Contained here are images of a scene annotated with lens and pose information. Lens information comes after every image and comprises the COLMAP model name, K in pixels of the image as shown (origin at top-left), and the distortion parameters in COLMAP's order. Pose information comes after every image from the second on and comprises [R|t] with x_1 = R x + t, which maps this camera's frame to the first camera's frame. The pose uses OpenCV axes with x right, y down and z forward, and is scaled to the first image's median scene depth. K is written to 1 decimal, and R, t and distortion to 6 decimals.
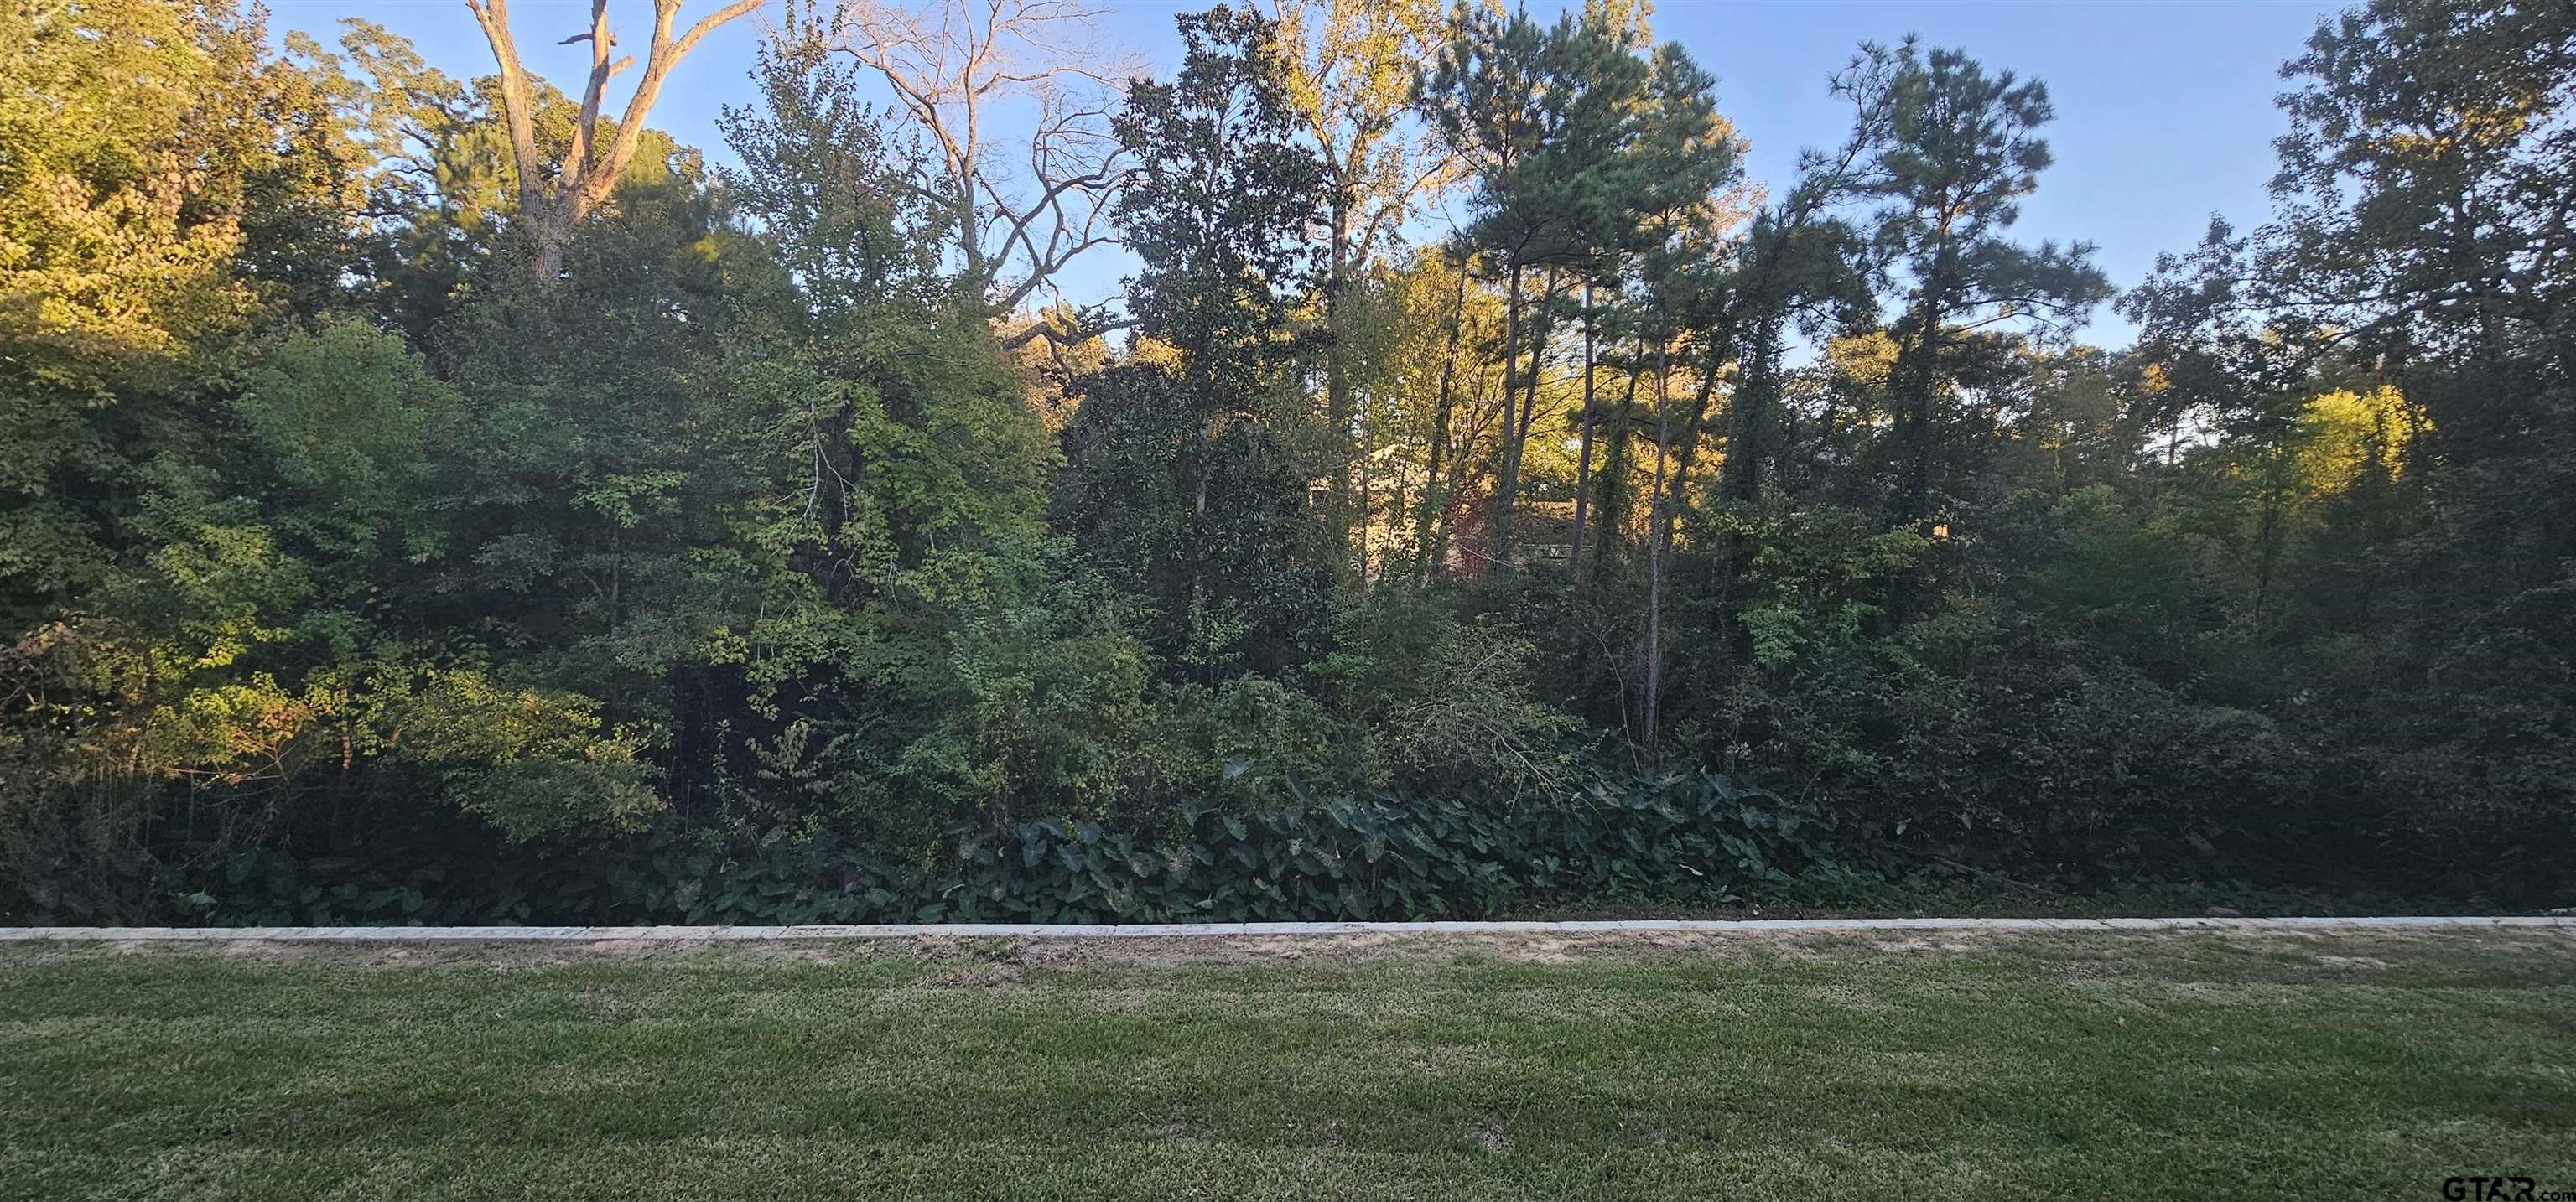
lens RADIAL K [[1062.1, 0, 1293.8], [0, 1062.1, 593.5], [0, 0, 1]] dist [-0.002246, 0.001129]
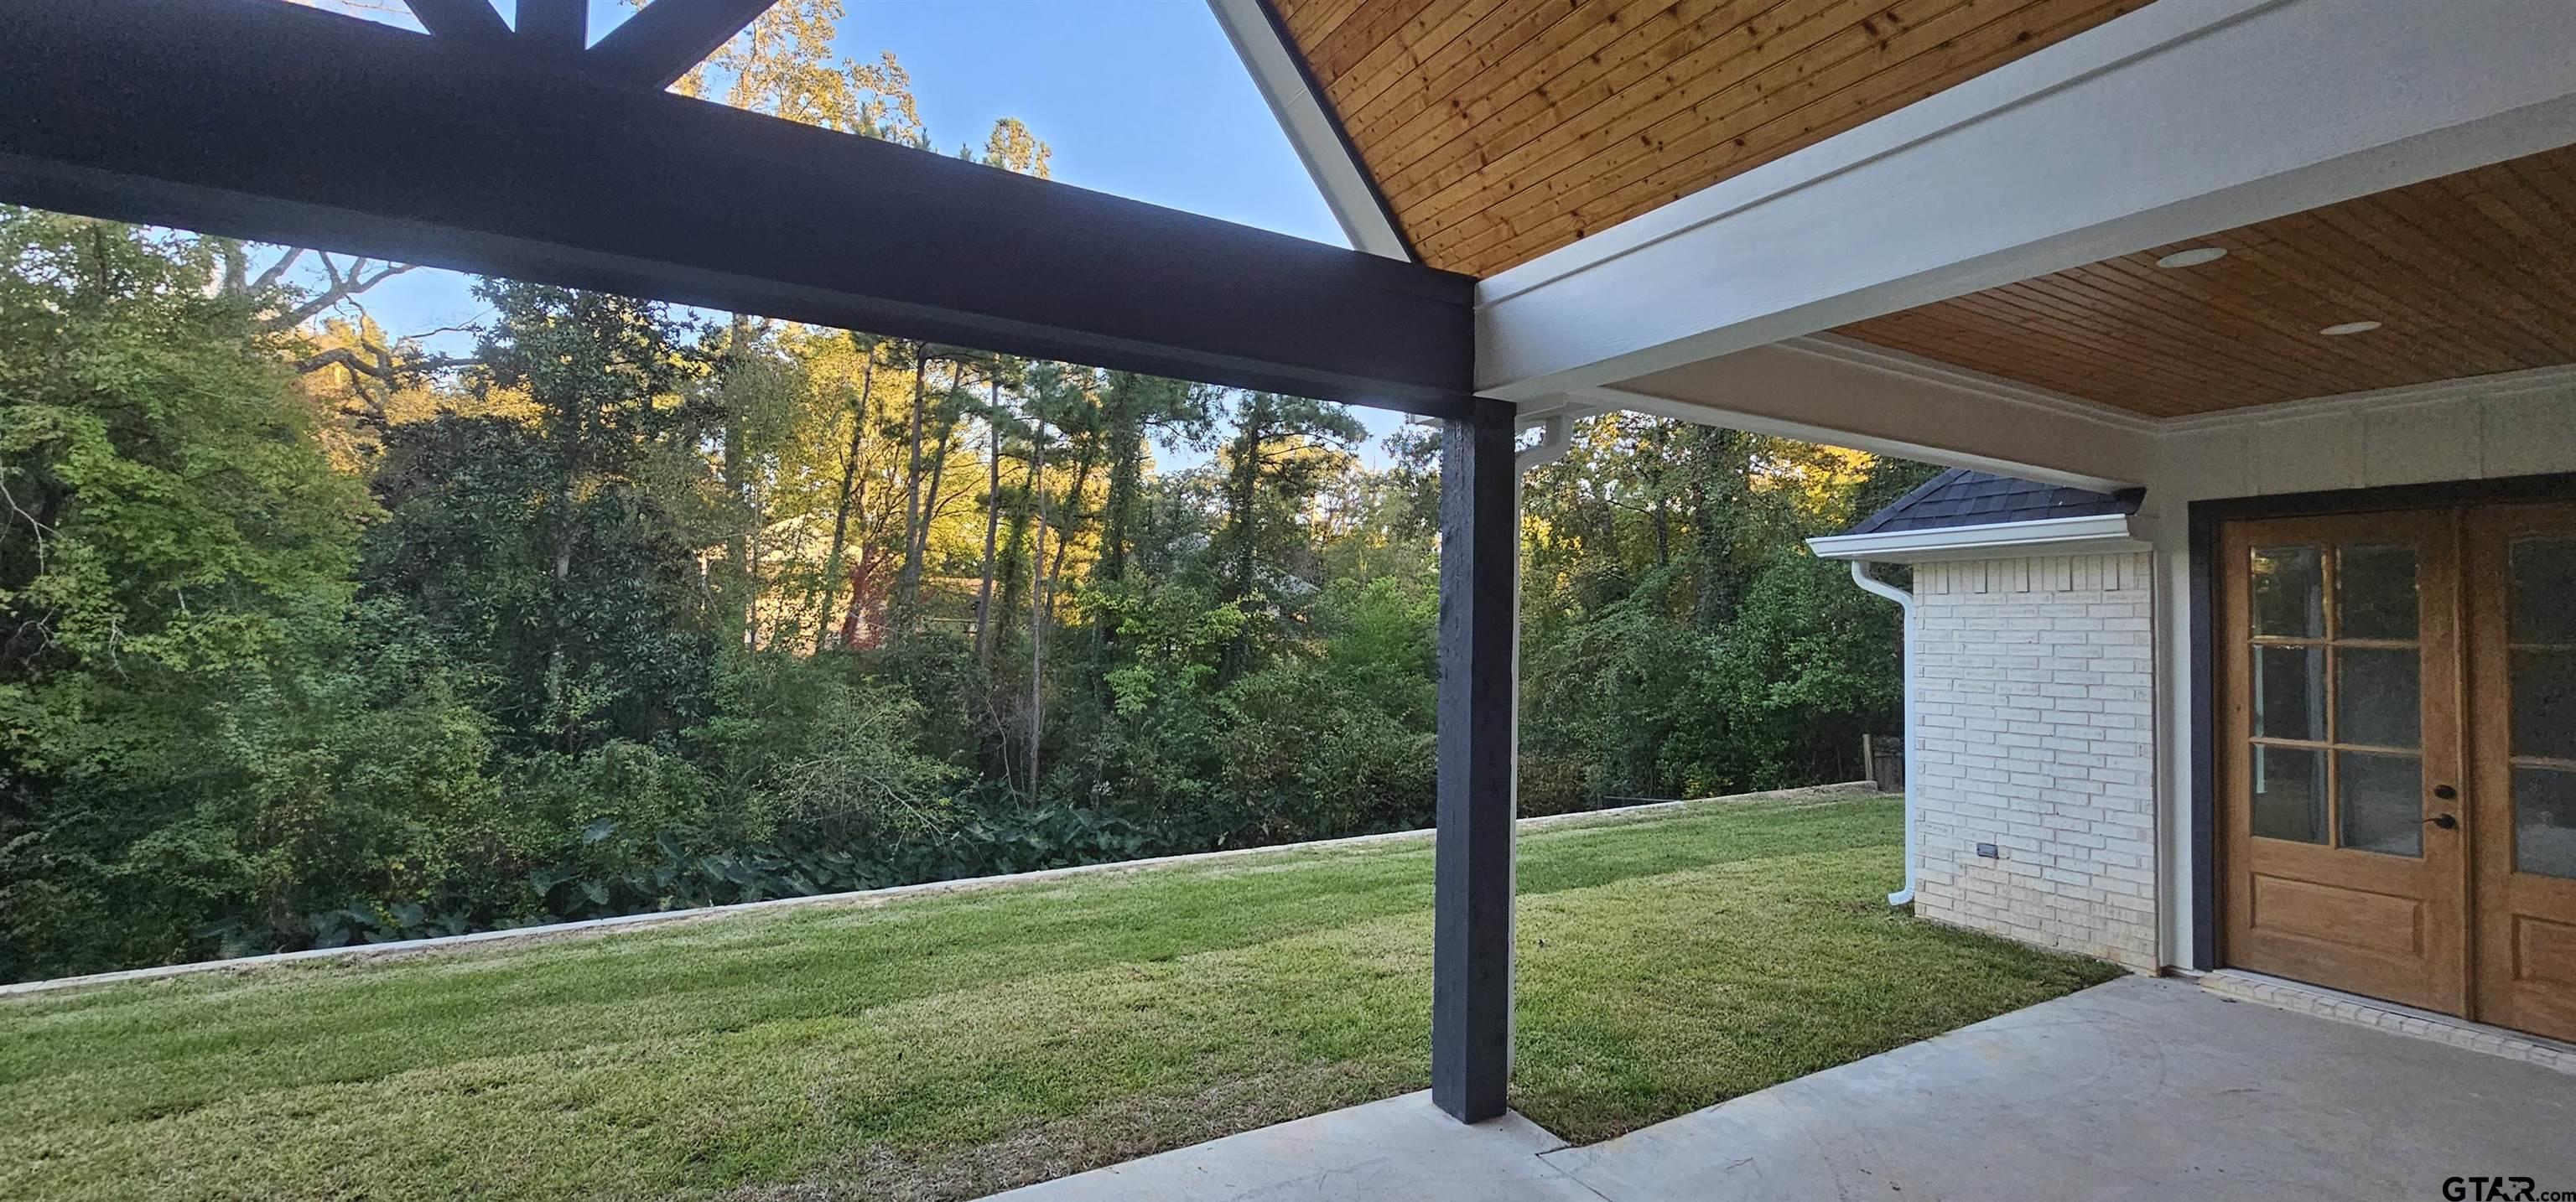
lens RADIAL K [[1062.1, 0, 1293.8], [0, 1062.1, 593.5], [0, 0, 1]] dist [-0.002246, 0.001129]
pose [[0.868233, 0.020348, 0.495739, 0.010971], [0.016202, 0.997463, -0.069317, 0.016166], [-0.495892, 0.068215, 0.865701, -0.162005]]
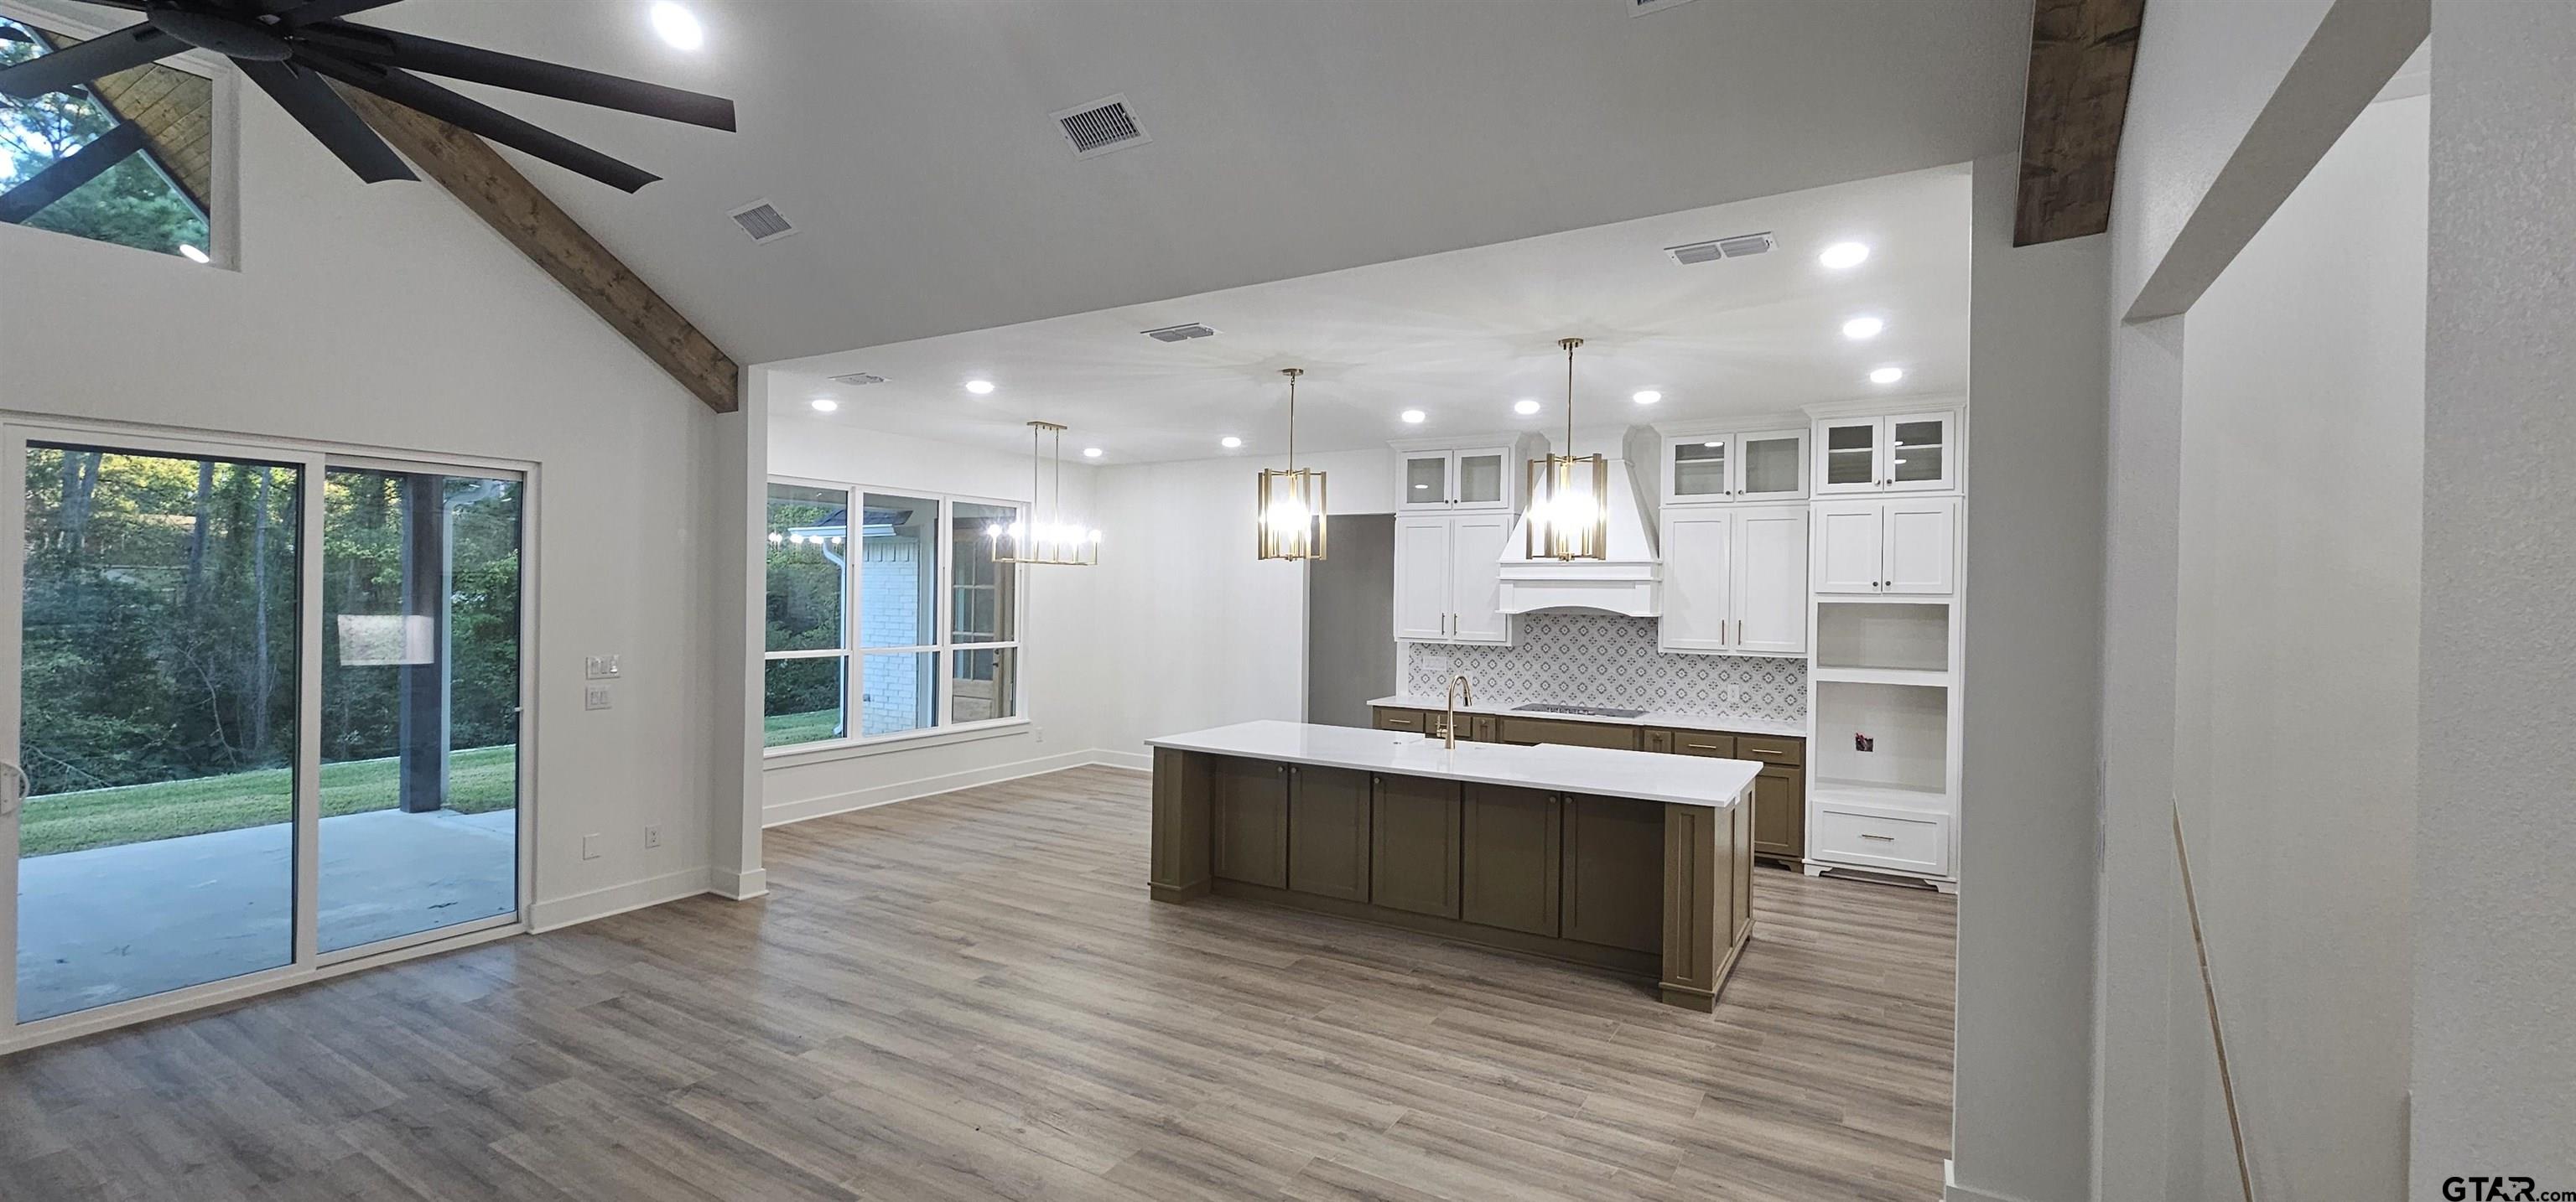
lens RADIAL K [[1050.9, 0, 1288.0], [0, 1050.9, 601.0], [0, 0, 1]] dist [-0.002958, 0.000287]
pose [[0.520999, -0.013496, 0.853450, -0.032900], [0.030682, 0.999525, -0.002924, 0.028417], [-0.853005, 0.027708, 0.521166, -0.506932]]
